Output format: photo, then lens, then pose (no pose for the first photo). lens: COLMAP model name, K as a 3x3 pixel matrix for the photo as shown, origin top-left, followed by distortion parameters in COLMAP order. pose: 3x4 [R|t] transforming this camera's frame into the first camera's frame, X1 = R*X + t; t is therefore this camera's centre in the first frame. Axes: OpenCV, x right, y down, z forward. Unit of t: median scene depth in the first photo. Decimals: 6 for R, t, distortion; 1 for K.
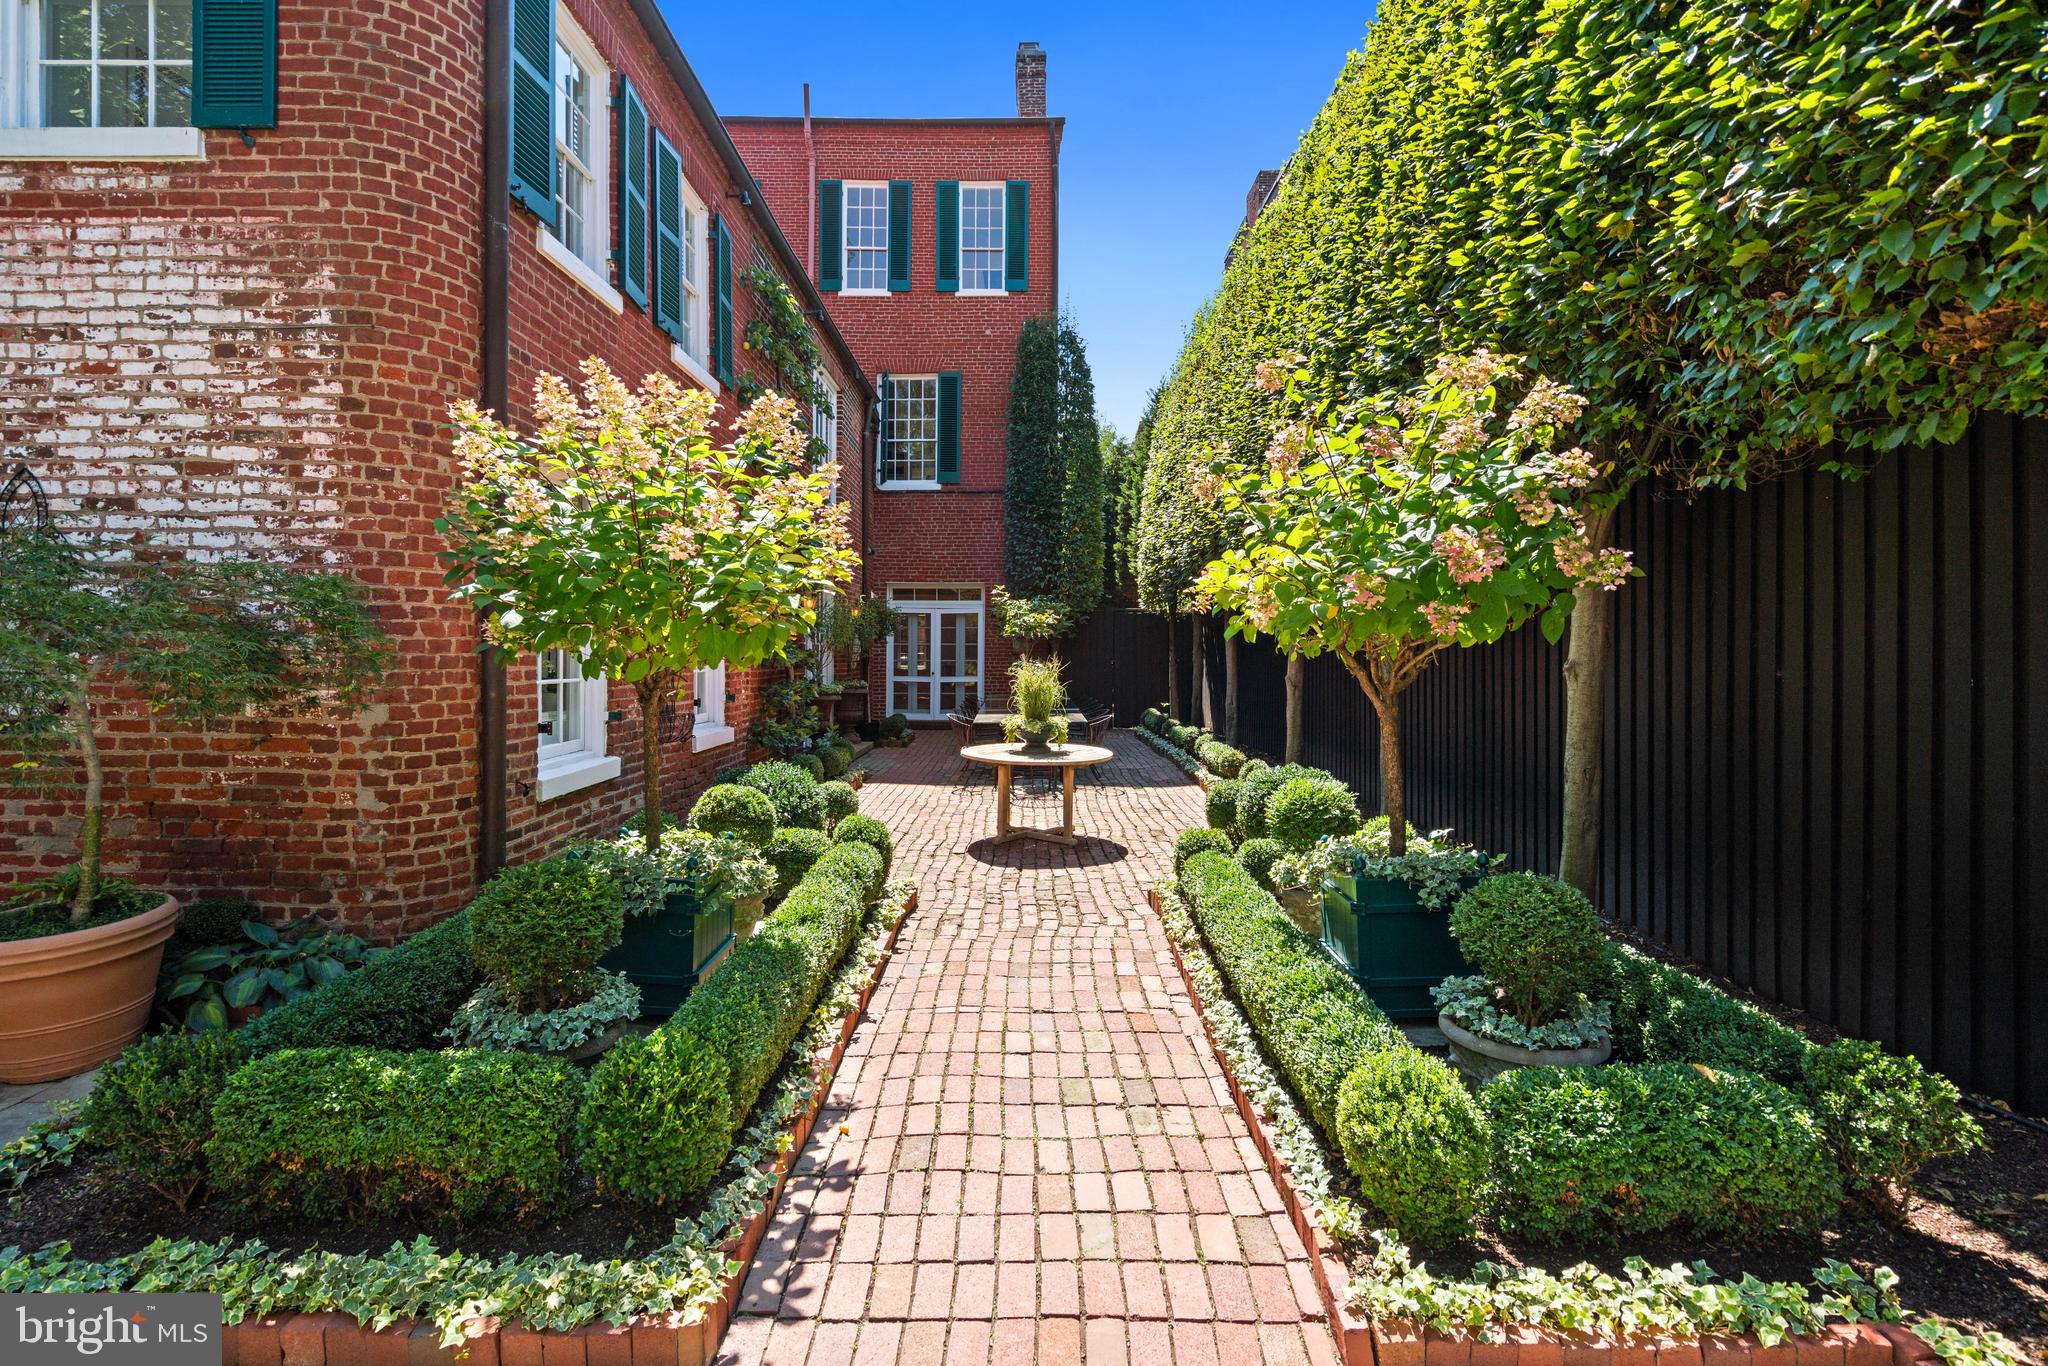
lens RADIAL K [[961.8, 0, 1029.8], [0, 961.8, 653.6], [0, 0, 1]] dist [-0.004474, 0.001510]
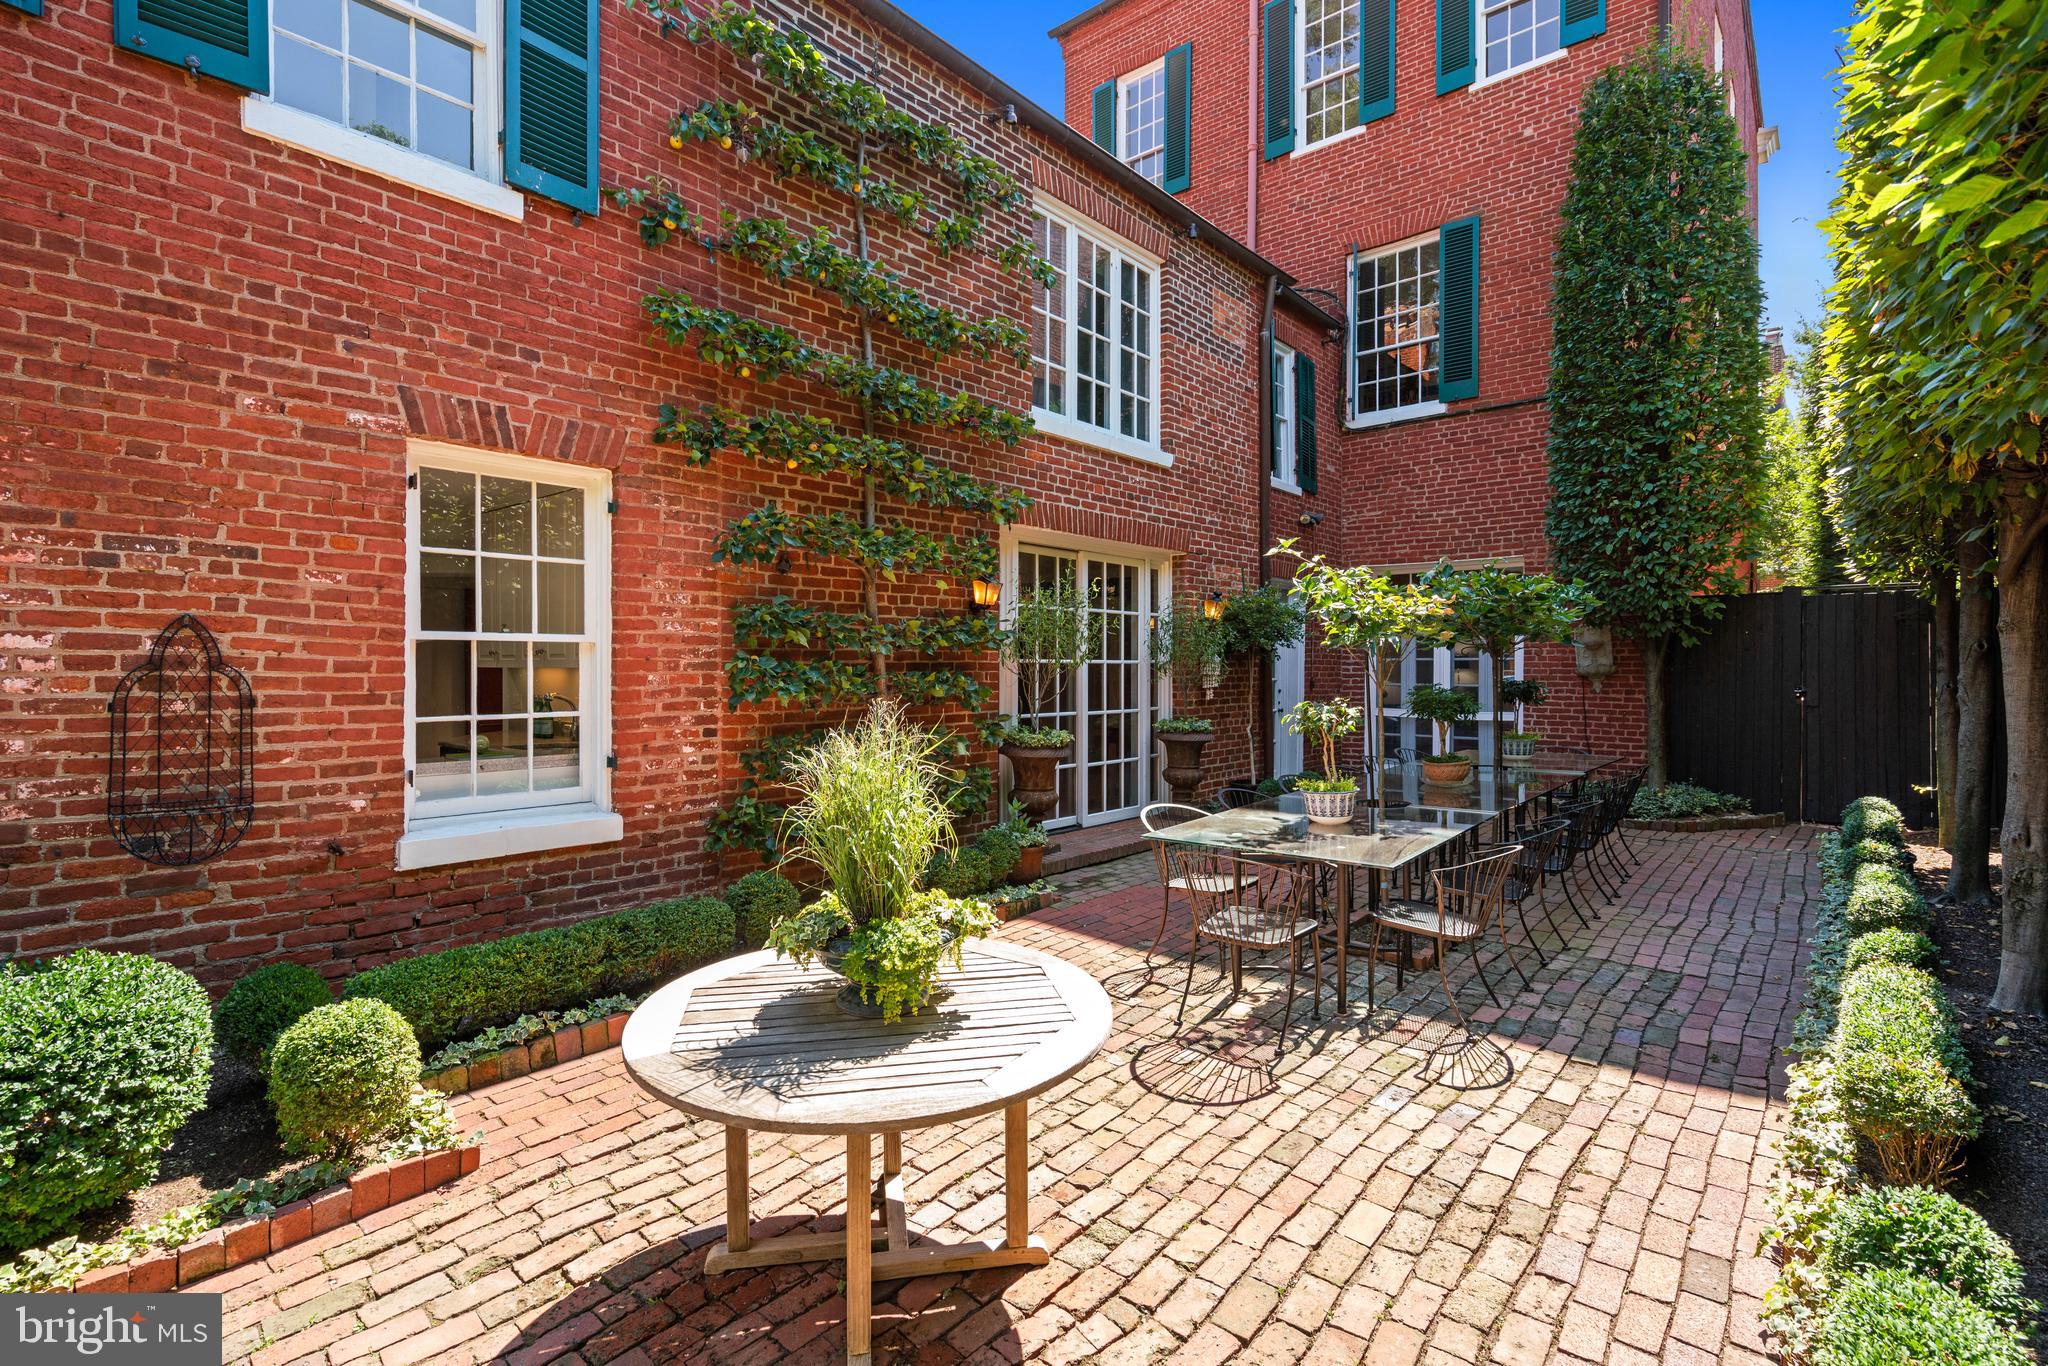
lens RADIAL K [[961.8, 0, 1029.8], [0, 961.8, 653.6], [0, 0, 1]] dist [-0.004474, 0.001510]
pose [[0.748556, -0.007151, -0.663034, 0.493503], [-0.002057, 0.999912, -0.013106, -0.023544], [0.663069, 0.011174, 0.748475, 1.514962]]
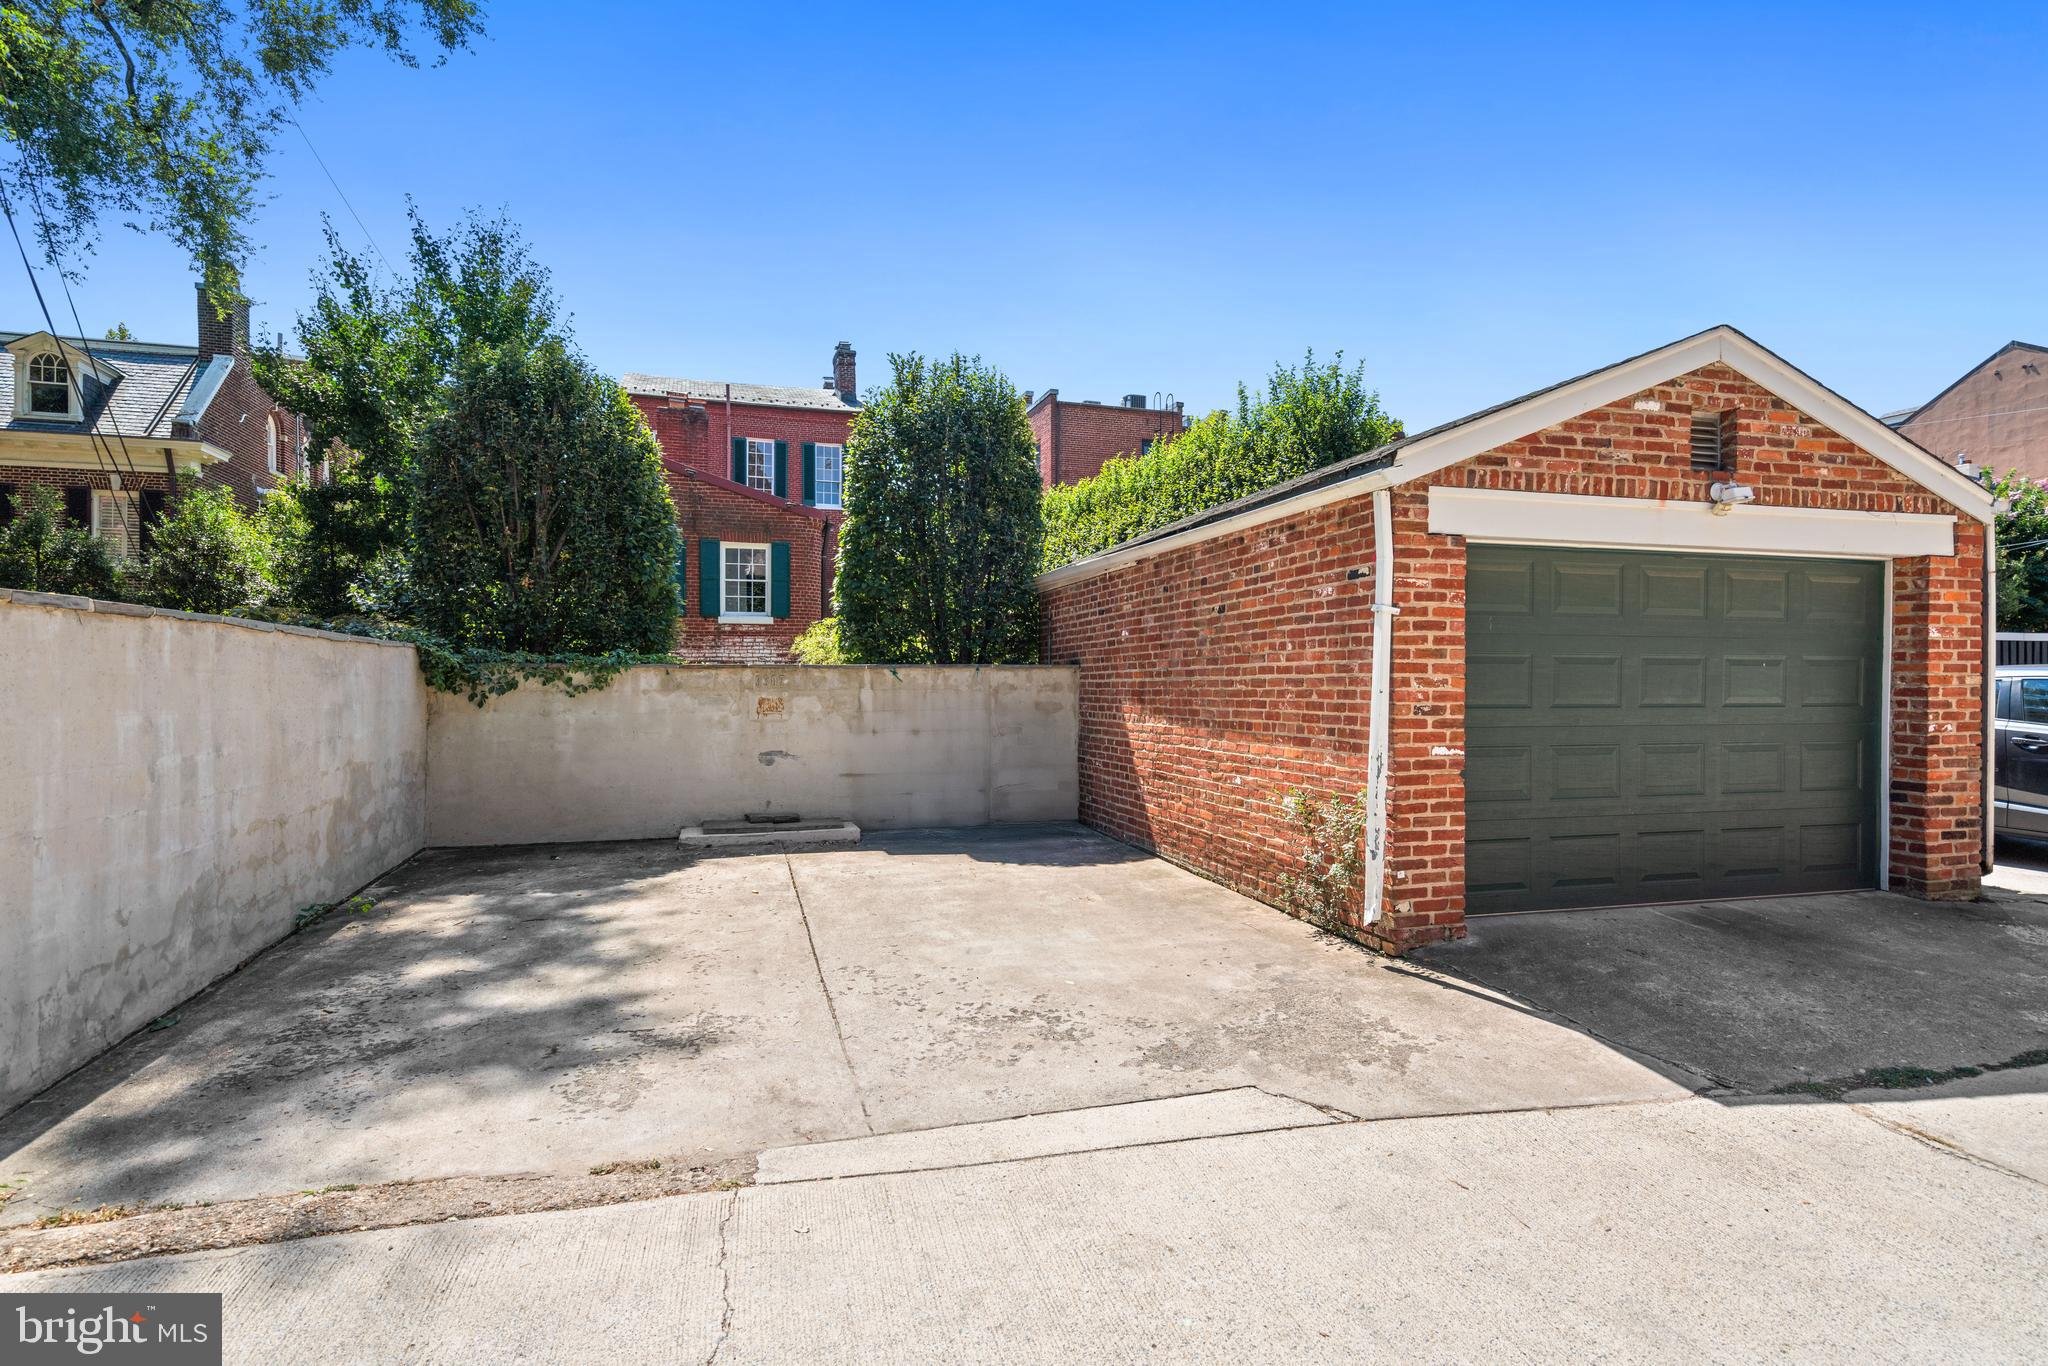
lens RADIAL K [[1042.4, 0, 1024.0], [0, 1042.4, 683.0], [0, 0, 1]] dist [0.000432, 0.000008]
pose [[0.953362, -0.000494, 0.301828, -1.208201], [-0.001594, 0.999976, 0.006670, -0.272513], [-0.301824, -0.006840, 0.953339, -3.983937]]
